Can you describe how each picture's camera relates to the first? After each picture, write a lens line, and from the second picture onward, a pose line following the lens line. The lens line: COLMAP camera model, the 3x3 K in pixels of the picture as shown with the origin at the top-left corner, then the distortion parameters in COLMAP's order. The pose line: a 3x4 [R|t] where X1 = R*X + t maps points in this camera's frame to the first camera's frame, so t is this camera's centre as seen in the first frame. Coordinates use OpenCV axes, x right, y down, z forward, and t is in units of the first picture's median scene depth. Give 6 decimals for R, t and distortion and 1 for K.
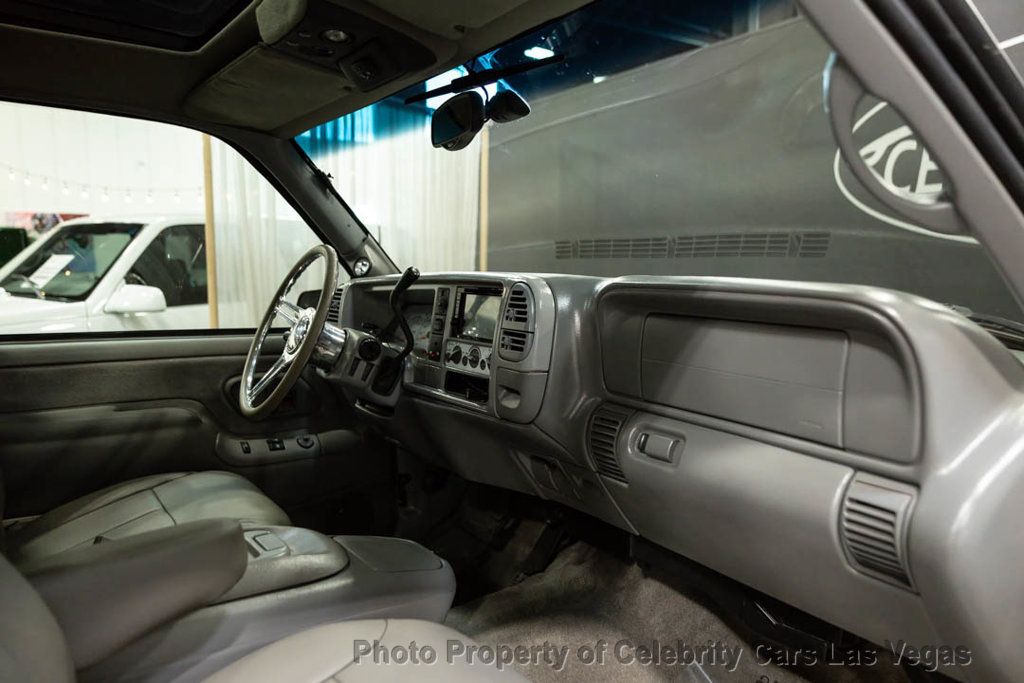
lens RADIAL K [[728.1, 0, 507.1], [0, 728.1, 338.8], [0, 0, 1]] dist [0.012273, -0.008590]
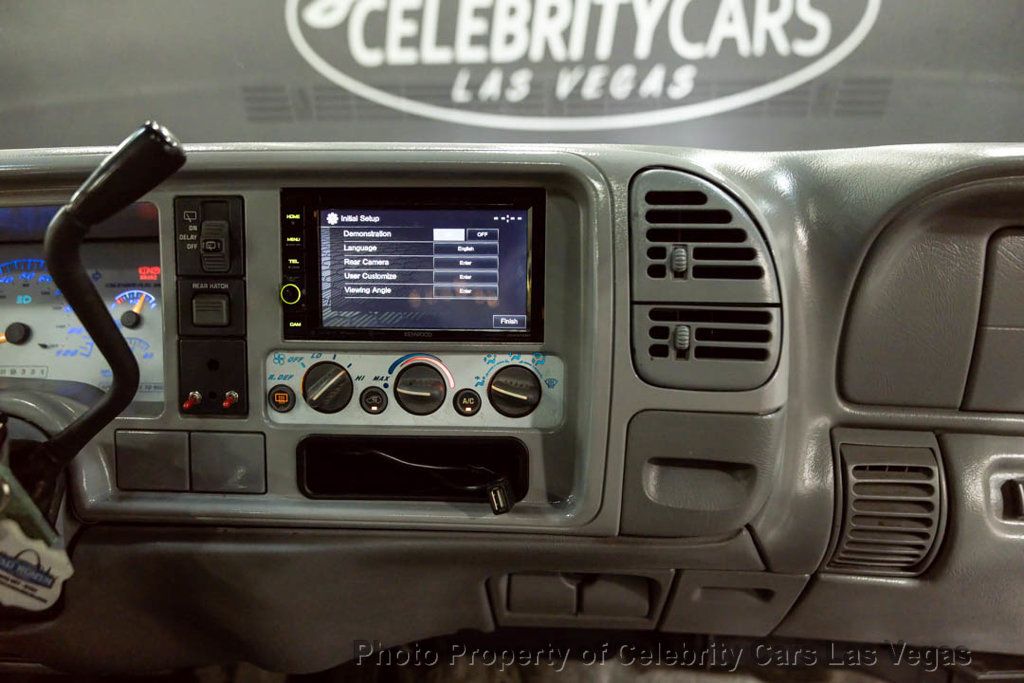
lens RADIAL K [[767.1, 0, 507.9], [0, 767.1, 350.5], [0, 0, 1]] dist [-0.003657, -0.002120]
pose [[0.643603, -0.203627, 0.737774, -0.295697], [0.087825, 0.977239, 0.193106, -0.062424], [-0.760304, -0.059489, 0.646838, 0.718984]]
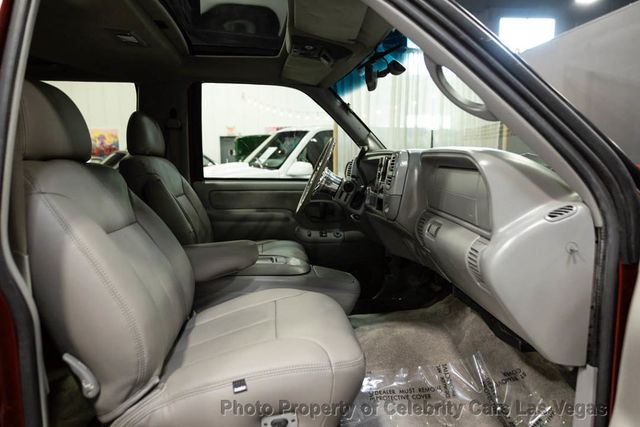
lens RADIAL K [[455.0, 0, 302.2], [0, 455.0, 198.5], [0, 0, 1]] dist [0.012273, -0.008590]
pose [[0.864595, 0.043069, -0.500619, 0.394681], [-0.044601, 0.998965, 0.008914, 0.047622], [0.500485, 0.014621, 0.865622, -0.225035]]
